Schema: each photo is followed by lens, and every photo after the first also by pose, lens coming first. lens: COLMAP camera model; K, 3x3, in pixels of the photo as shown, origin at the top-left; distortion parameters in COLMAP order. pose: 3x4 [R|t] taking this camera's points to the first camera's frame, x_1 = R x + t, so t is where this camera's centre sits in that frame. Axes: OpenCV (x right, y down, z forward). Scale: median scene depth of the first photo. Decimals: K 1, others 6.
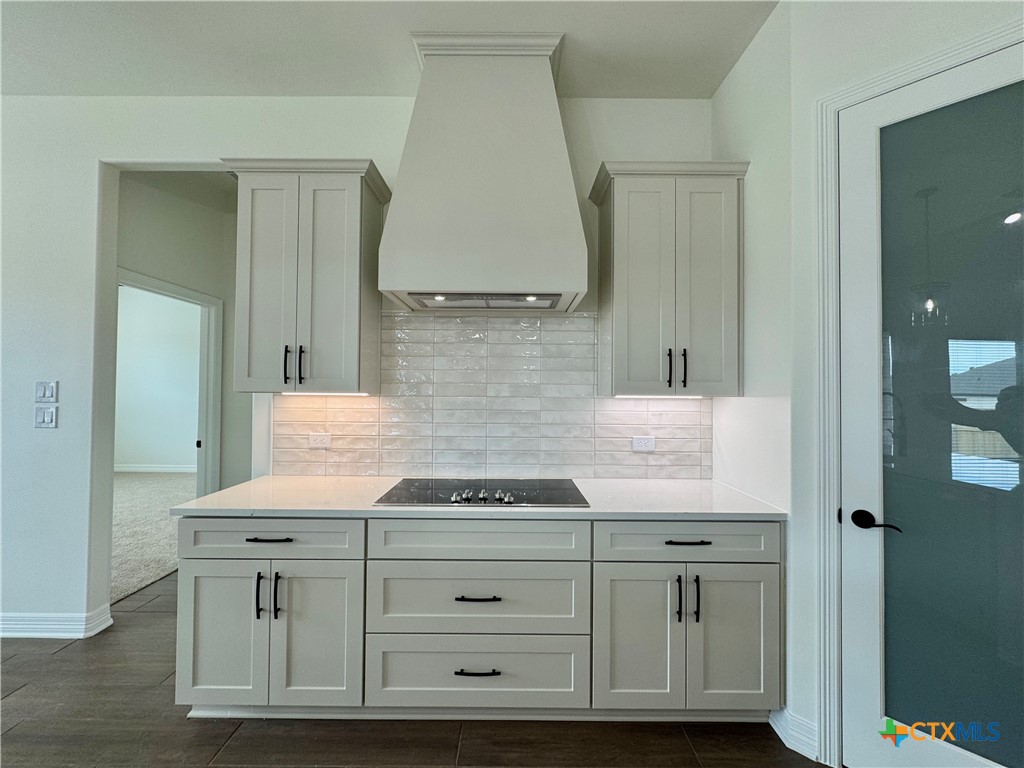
lens RADIAL K [[408.7, 0, 511.6], [0, 408.7, 384.1], [0, 0, 1]] dist [-0.002481, 0.000482]
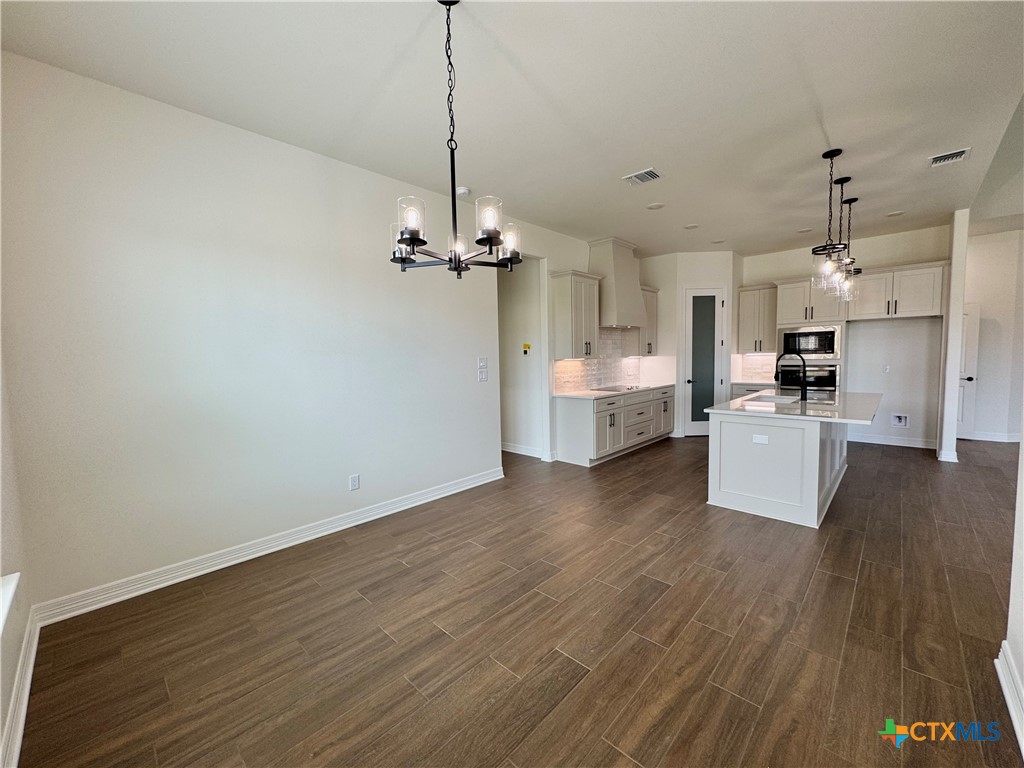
lens RADIAL K [[408.7, 0, 511.6], [0, 408.7, 384.1], [0, 0, 1]] dist [-0.002481, 0.000482]
pose [[0.690355, -0.074926, 0.719581, -2.491604], [0.014214, 0.995835, 0.090054, -0.055690], [-0.723332, -0.051941, 0.688545, -0.473048]]
